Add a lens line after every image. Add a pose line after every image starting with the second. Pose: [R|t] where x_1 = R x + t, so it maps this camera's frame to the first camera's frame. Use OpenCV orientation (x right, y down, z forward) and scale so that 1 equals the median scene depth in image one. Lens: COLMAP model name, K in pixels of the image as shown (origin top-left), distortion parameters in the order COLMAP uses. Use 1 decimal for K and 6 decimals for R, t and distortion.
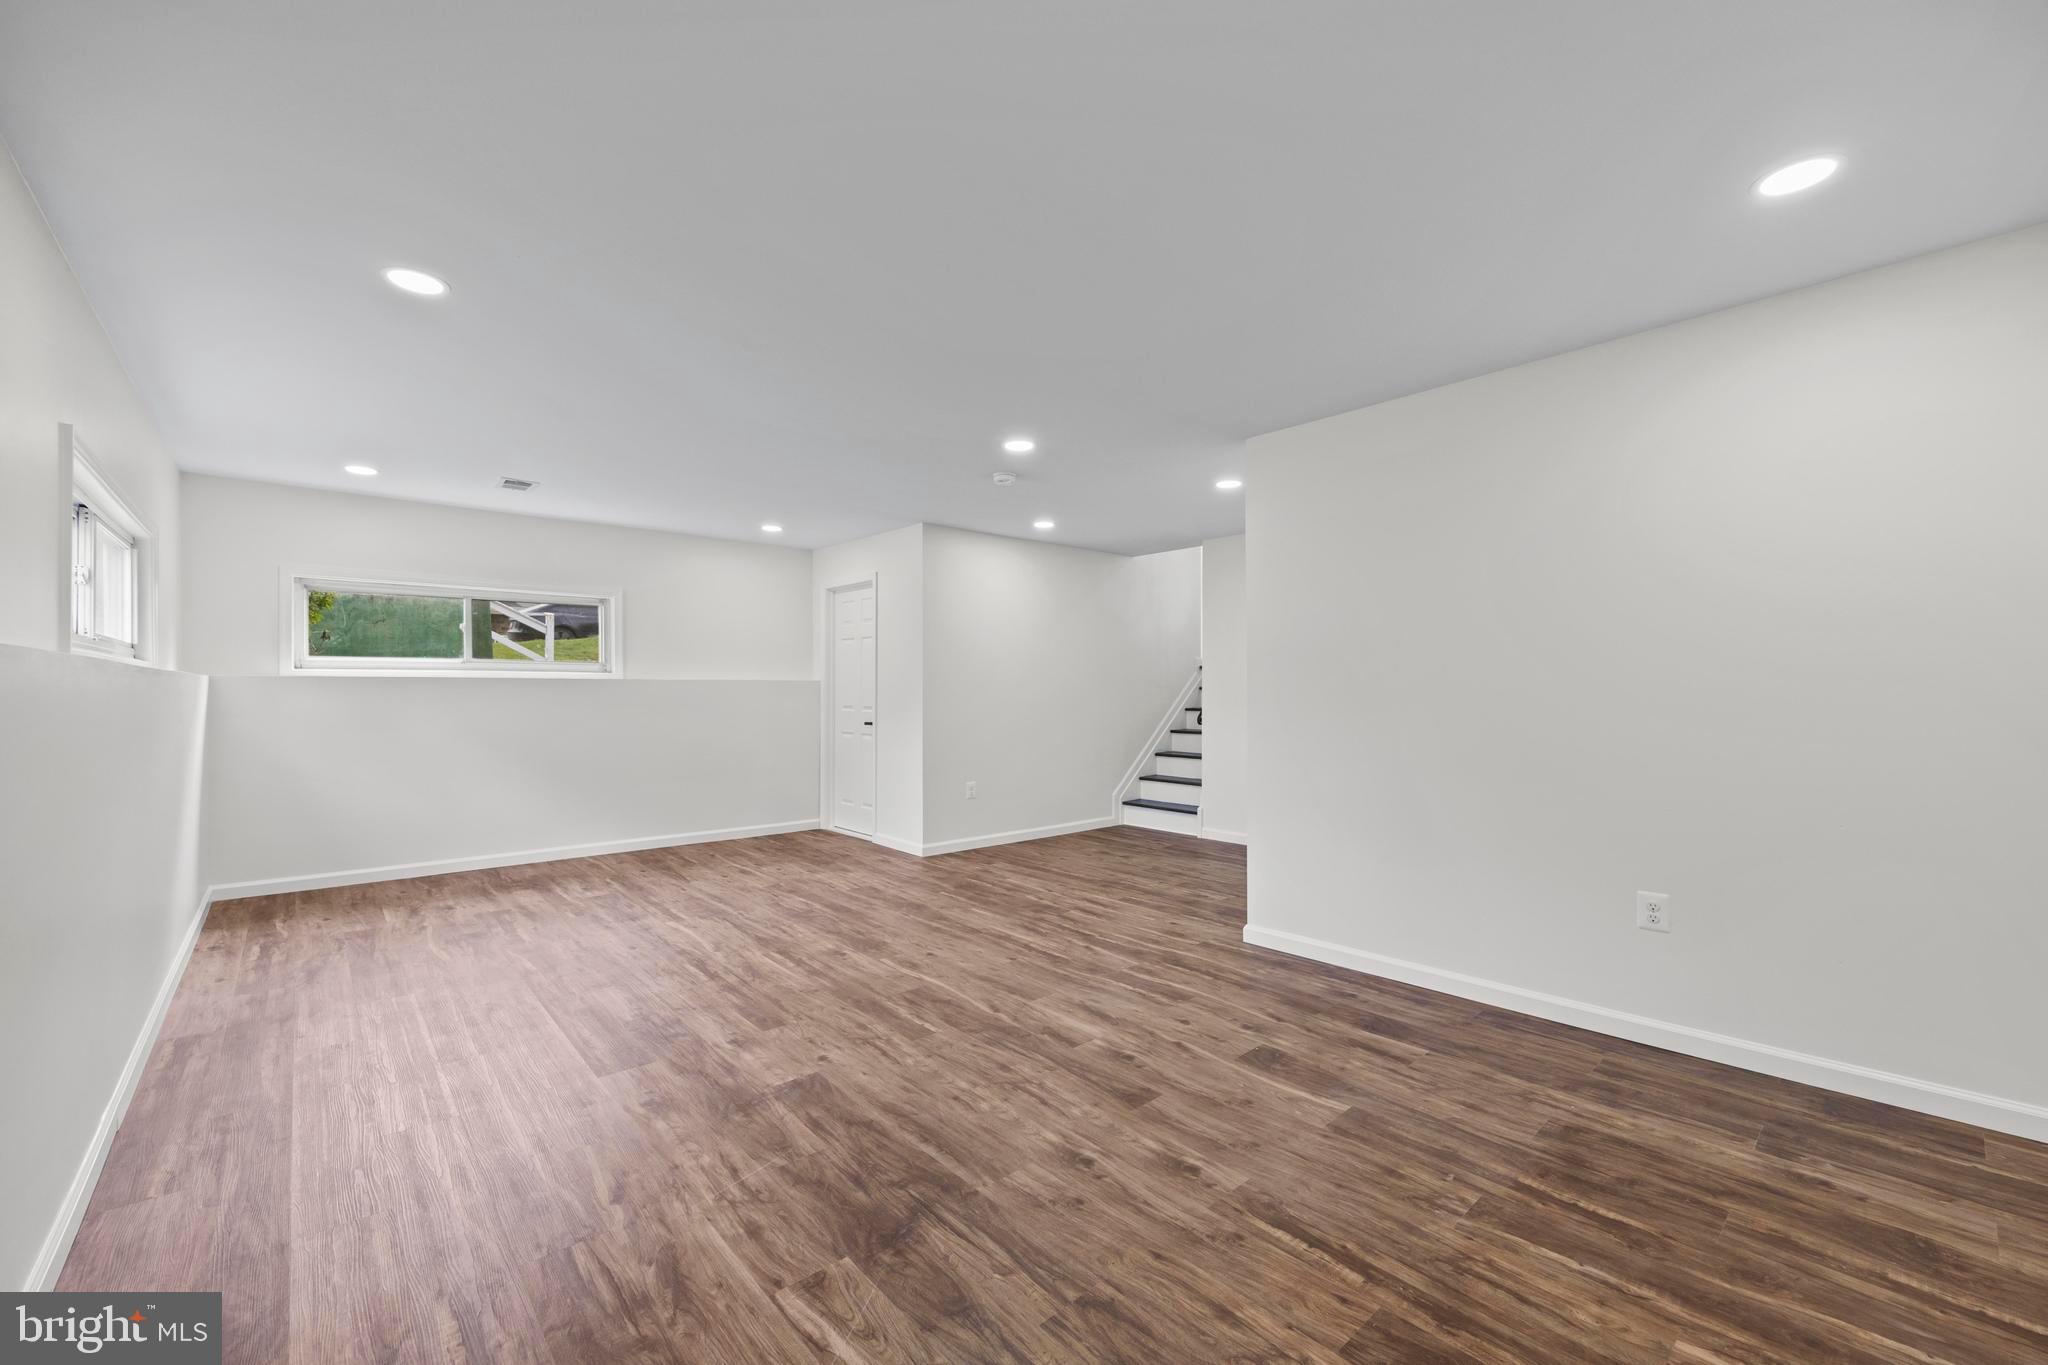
lens RADIAL K [[820.0, 0, 1024.3], [0, 820.0, 688.0], [0, 0, 1]] dist [-0.003518, 0.000267]
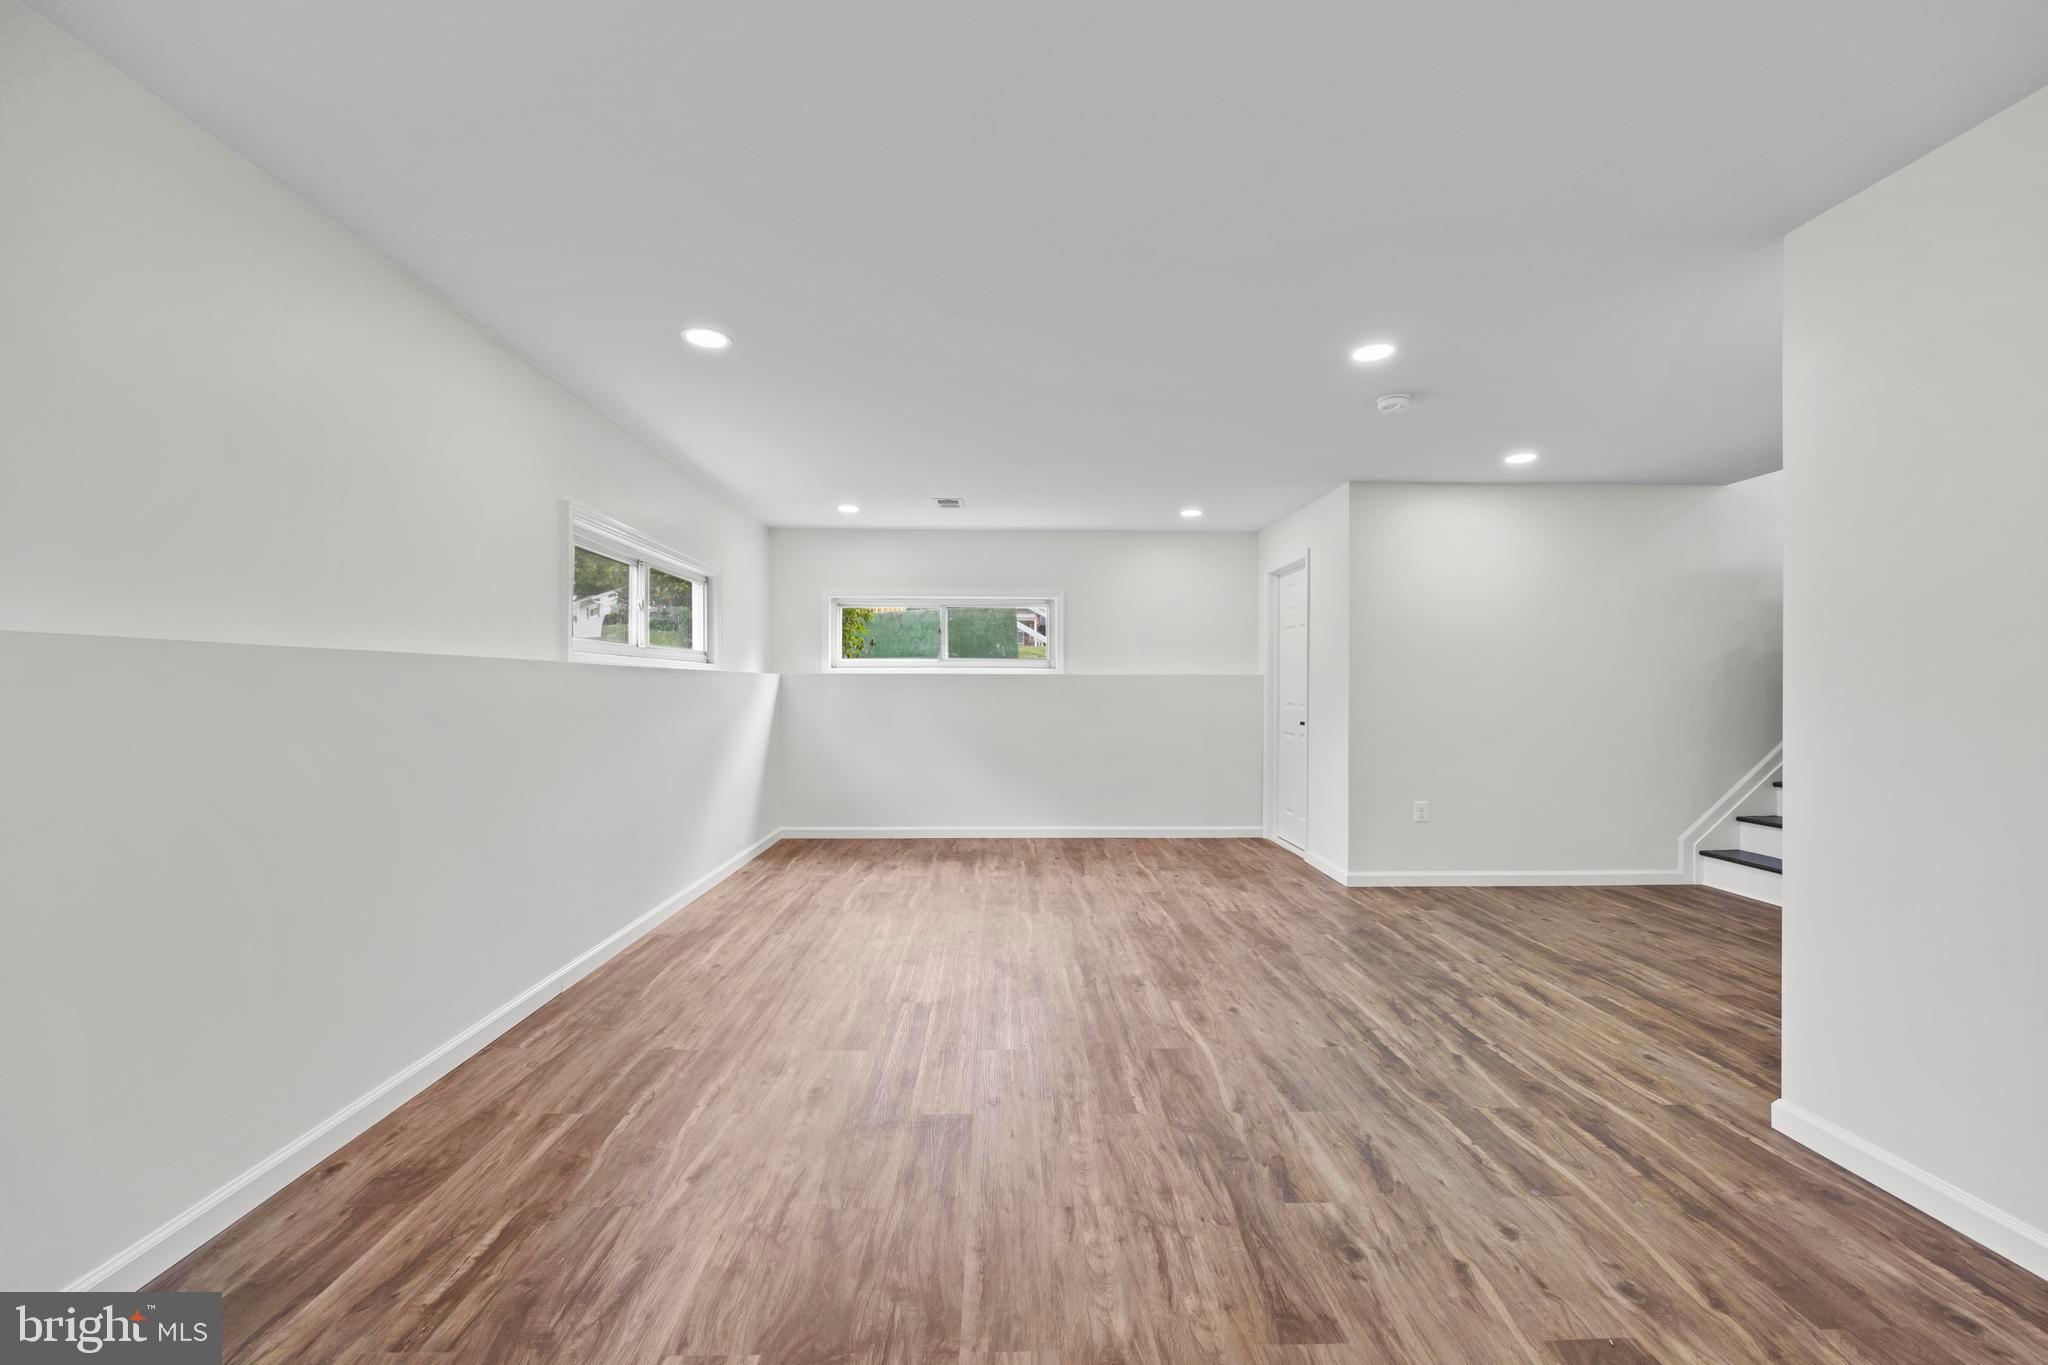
lens RADIAL K [[819.9, 0, 1020.8], [0, 819.9, 691.3], [0, 0, 1]] dist [-0.003834, 0.000194]
pose [[0.766185, 0.005134, -0.642599, 0.245913], [0.000073, 0.999967, 0.008076, 0.003880], [0.642620, -0.006235, 0.766160, 0.251189]]
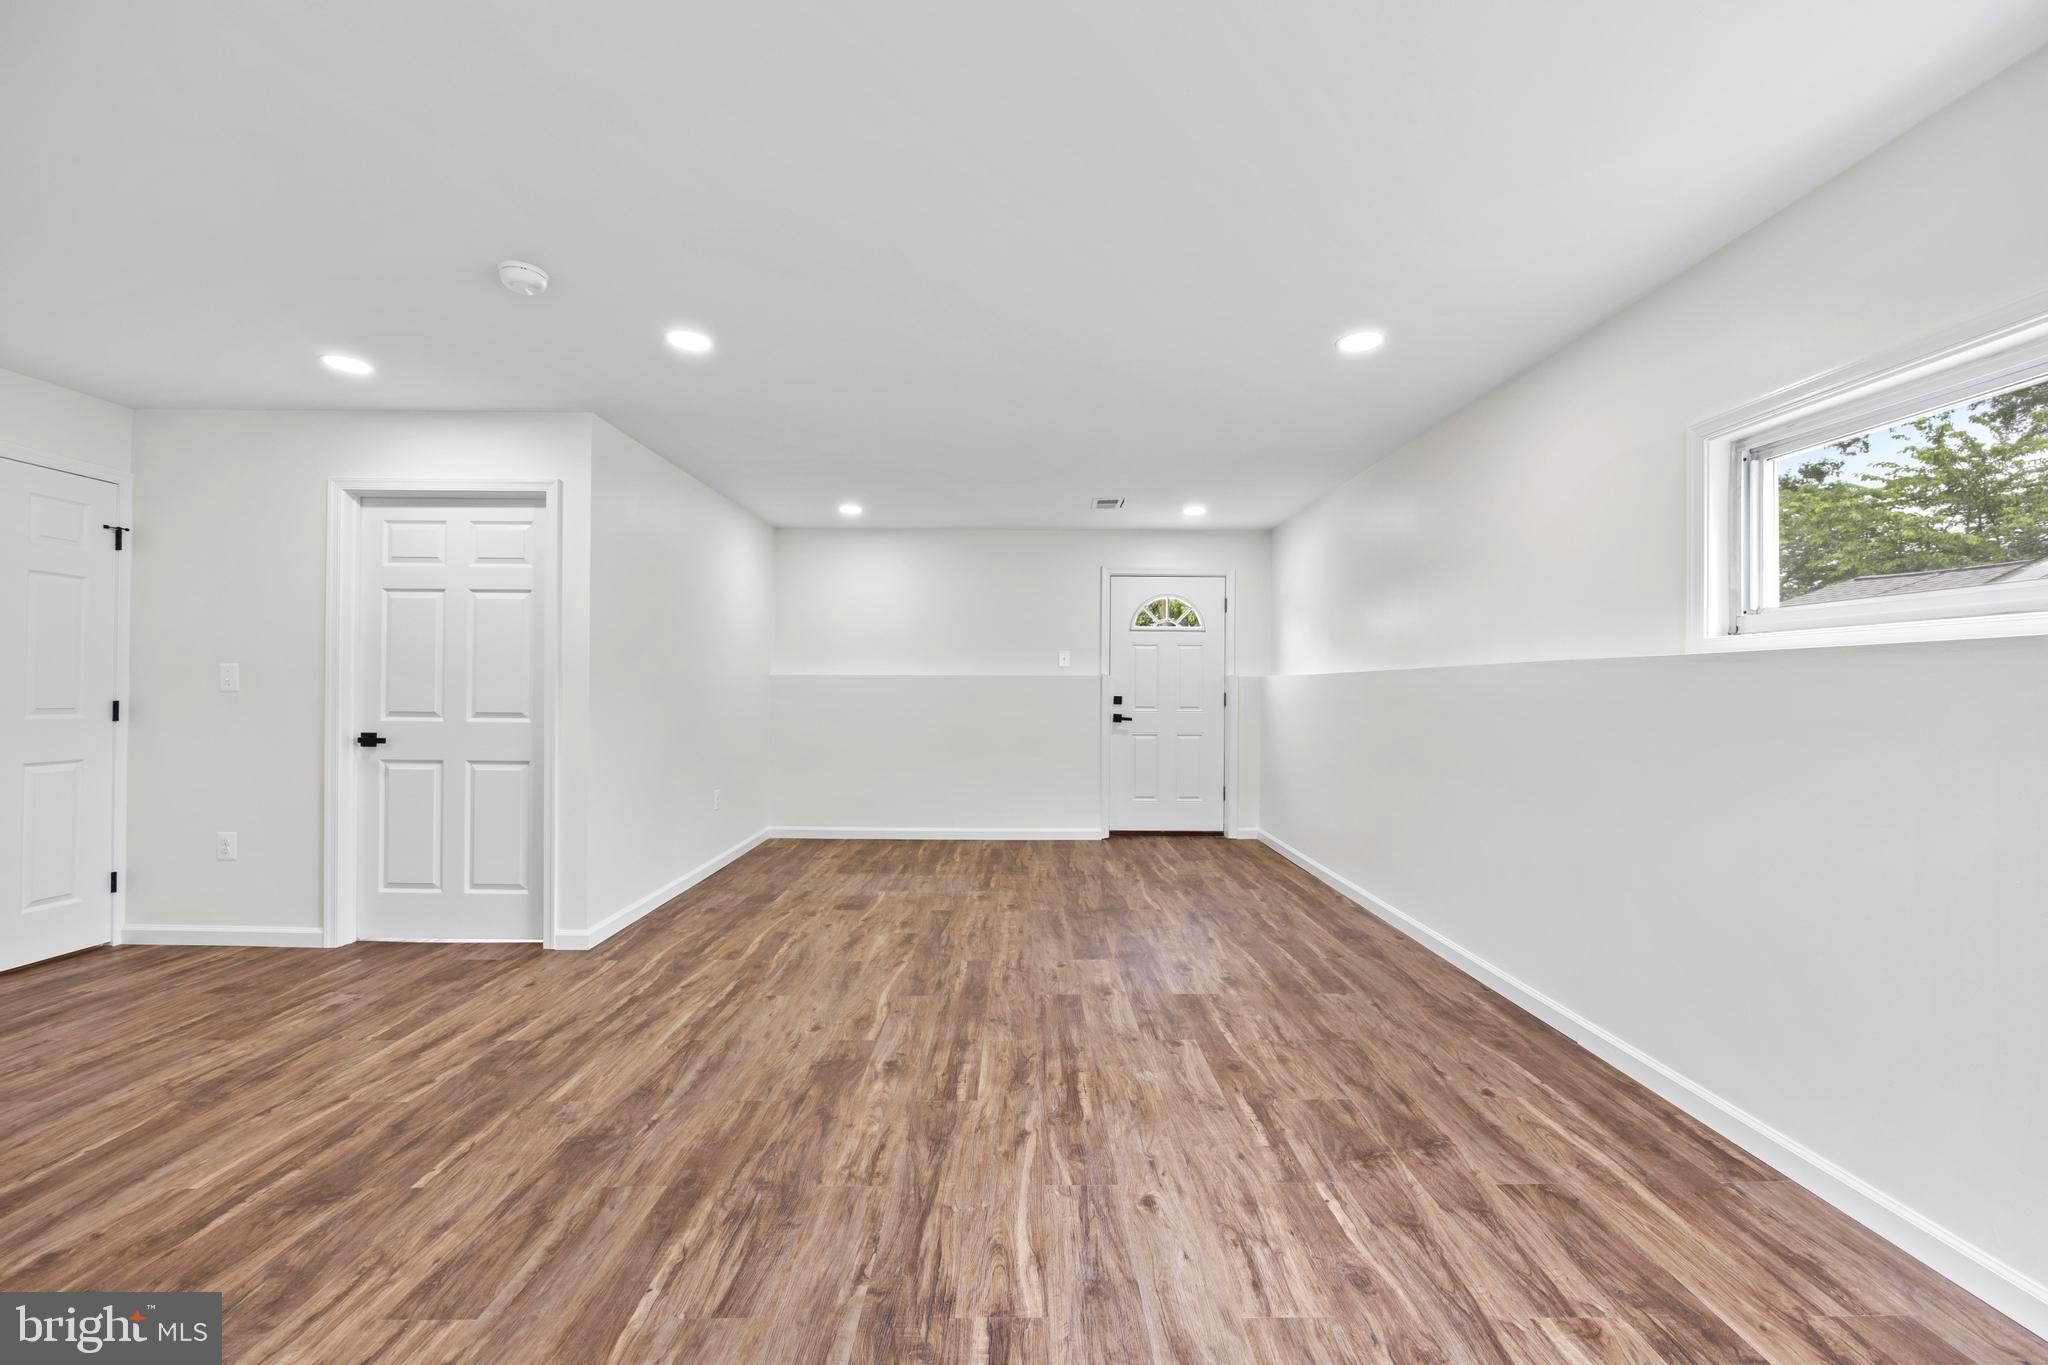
lens RADIAL K [[820.0, 0, 1024.3], [0, 820.0, 688.0], [0, 0, 1]] dist [-0.003518, 0.000267]
pose [[-0.751030, -0.000900, 0.660268, -0.768676], [-0.005931, 0.999968, -0.005383, 0.013470], [-0.660242, -0.007959, -0.751011, 1.463982]]
